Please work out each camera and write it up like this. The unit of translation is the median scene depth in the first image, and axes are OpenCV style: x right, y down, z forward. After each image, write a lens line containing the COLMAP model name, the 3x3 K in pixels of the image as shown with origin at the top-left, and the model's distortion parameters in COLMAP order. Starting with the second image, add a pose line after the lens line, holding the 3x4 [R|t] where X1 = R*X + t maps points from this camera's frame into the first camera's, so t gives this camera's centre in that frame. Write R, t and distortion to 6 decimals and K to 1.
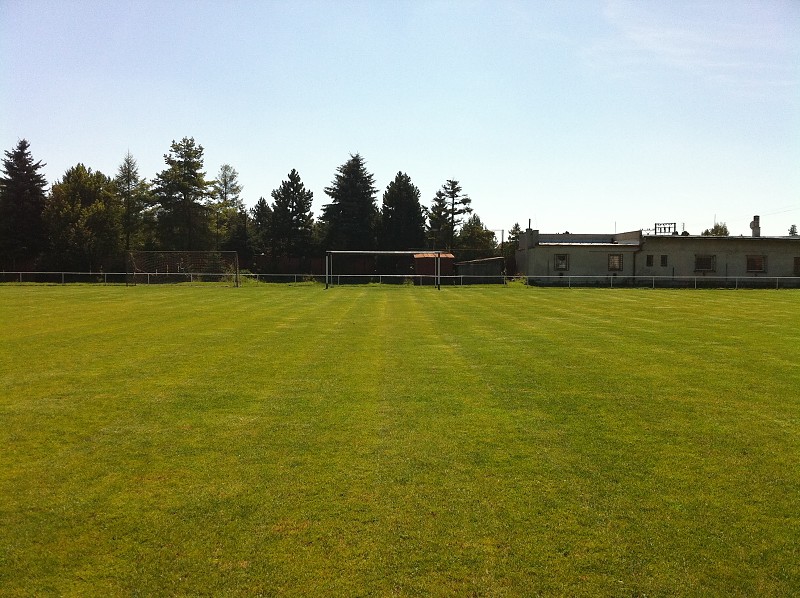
lens RADIAL K [[911.2, 0, 400.0], [0, 911.2, 299.0], [0, 0, 1]] dist [0.639920, -0.009175]
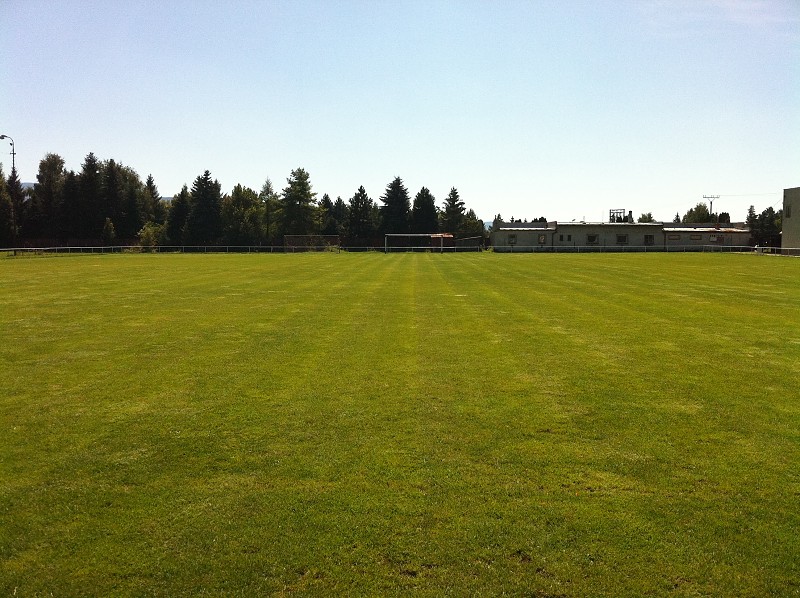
lens RADIAL K [[911.2, 0, 400.0], [0, 911.2, 299.0], [0, 0, 1]] dist [0.639920, -0.009175]
pose [[0.999487, -0.004315, -0.031725, 0.009915], [0.005184, 0.999612, 0.027376, 0.023640], [0.031594, -0.027526, 0.999122, -0.716150]]
